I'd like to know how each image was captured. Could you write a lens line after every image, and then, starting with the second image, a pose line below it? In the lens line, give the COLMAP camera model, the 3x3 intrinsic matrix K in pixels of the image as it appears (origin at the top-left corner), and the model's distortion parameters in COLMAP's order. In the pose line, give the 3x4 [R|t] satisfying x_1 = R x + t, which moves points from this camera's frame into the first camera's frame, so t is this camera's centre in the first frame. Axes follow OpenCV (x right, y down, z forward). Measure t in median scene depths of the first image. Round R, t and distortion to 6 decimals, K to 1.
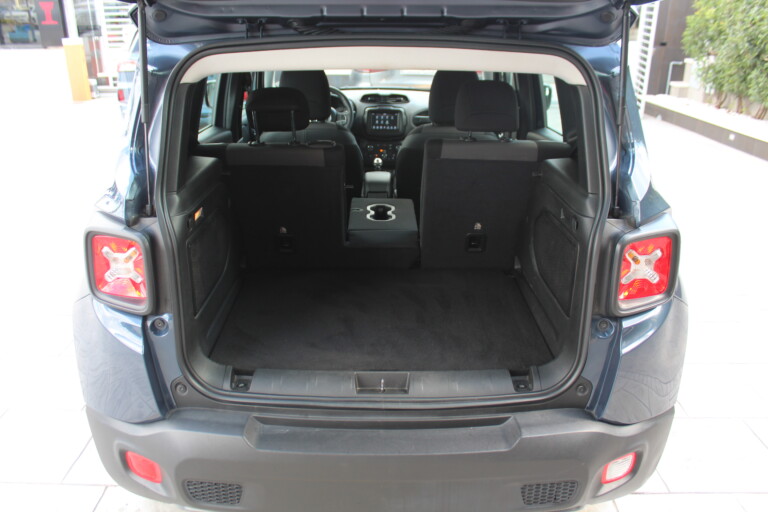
lens RADIAL K [[635.2, 0, 384.0], [0, 635.2, 256.0], [0, 0, 1]] dist [-0.168892, 0.141184]
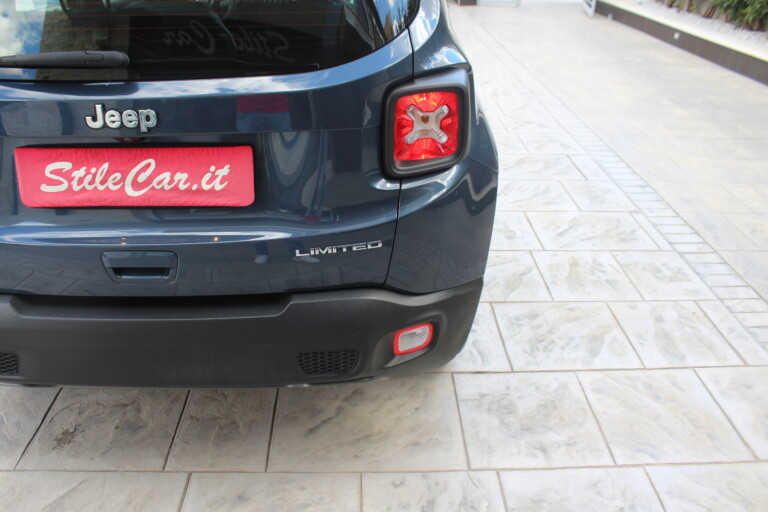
lens RADIAL K [[635.2, 0, 384.0], [0, 635.2, 256.0], [0, 0, 1]] dist [-0.168892, 0.141184]
pose [[0.998985, -0.009388, 0.044052, 0.296023], [0.003082, 0.989993, 0.141085, 0.075751], [-0.044936, -0.140806, 0.989017, 0.033641]]
